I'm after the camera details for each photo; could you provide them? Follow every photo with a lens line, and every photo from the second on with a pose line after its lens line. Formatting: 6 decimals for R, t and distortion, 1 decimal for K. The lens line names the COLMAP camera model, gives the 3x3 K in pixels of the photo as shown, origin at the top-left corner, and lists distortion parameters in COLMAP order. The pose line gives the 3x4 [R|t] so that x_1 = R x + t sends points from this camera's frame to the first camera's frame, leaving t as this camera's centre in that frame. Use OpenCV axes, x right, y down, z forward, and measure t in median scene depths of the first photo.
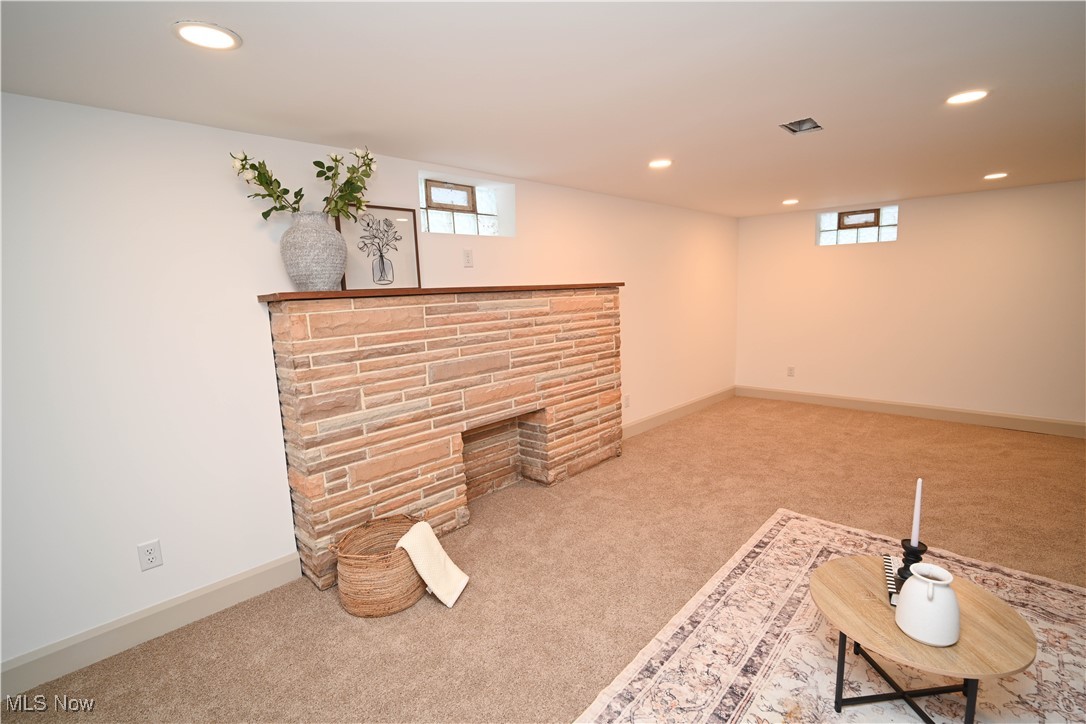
lens RADIAL K [[504.5, 0, 549.5], [0, 504.5, 360.3], [0, 0, 1]] dist [-0.014790, -0.000459]
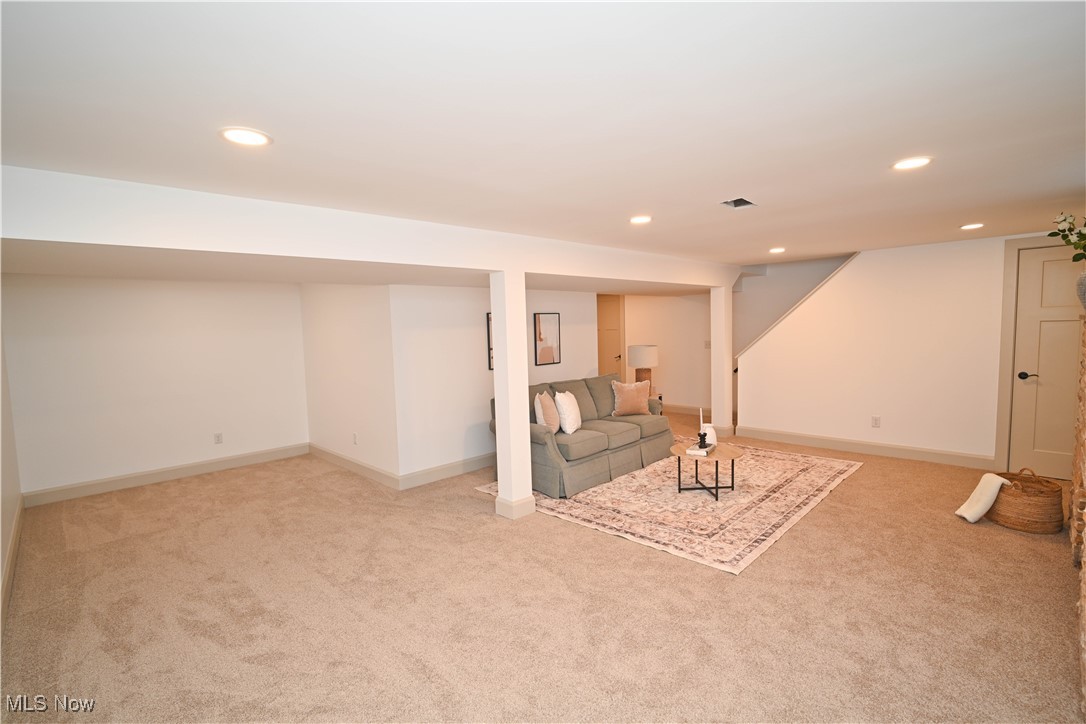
lens RADIAL K [[503.5, 0, 545.3], [0, 503.5, 340.6], [0, 0, 1]] dist [-0.003177, -0.000242]
pose [[-0.997452, 0.063478, 0.032570, 0.834499], [0.068122, 0.983031, 0.170323, -0.337681], [-0.021205, 0.172107, -0.984850, 2.039991]]
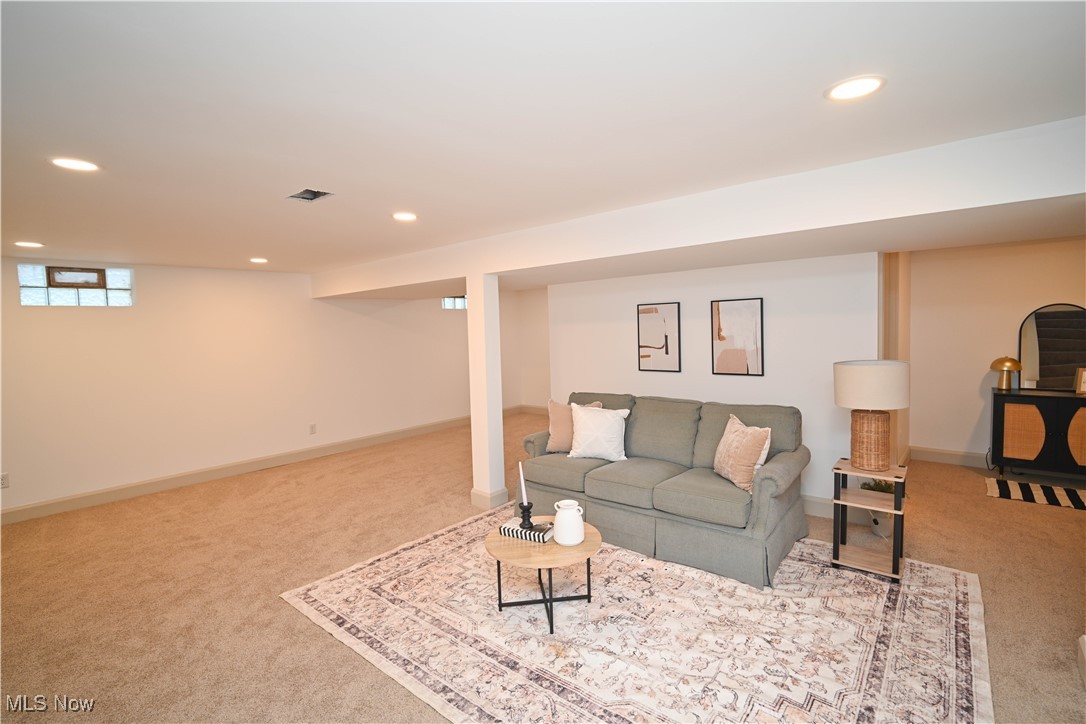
lens RADIAL K [[504.5, 0, 549.5], [0, 504.5, 360.3], [0, 0, 1]] dist [-0.014790, -0.000459]
pose [[-0.053277, -0.034354, 0.997989, -0.490797], [0.180129, 0.982683, 0.043443, -0.076198], [-0.982199, 0.182082, -0.046167, 0.548363]]
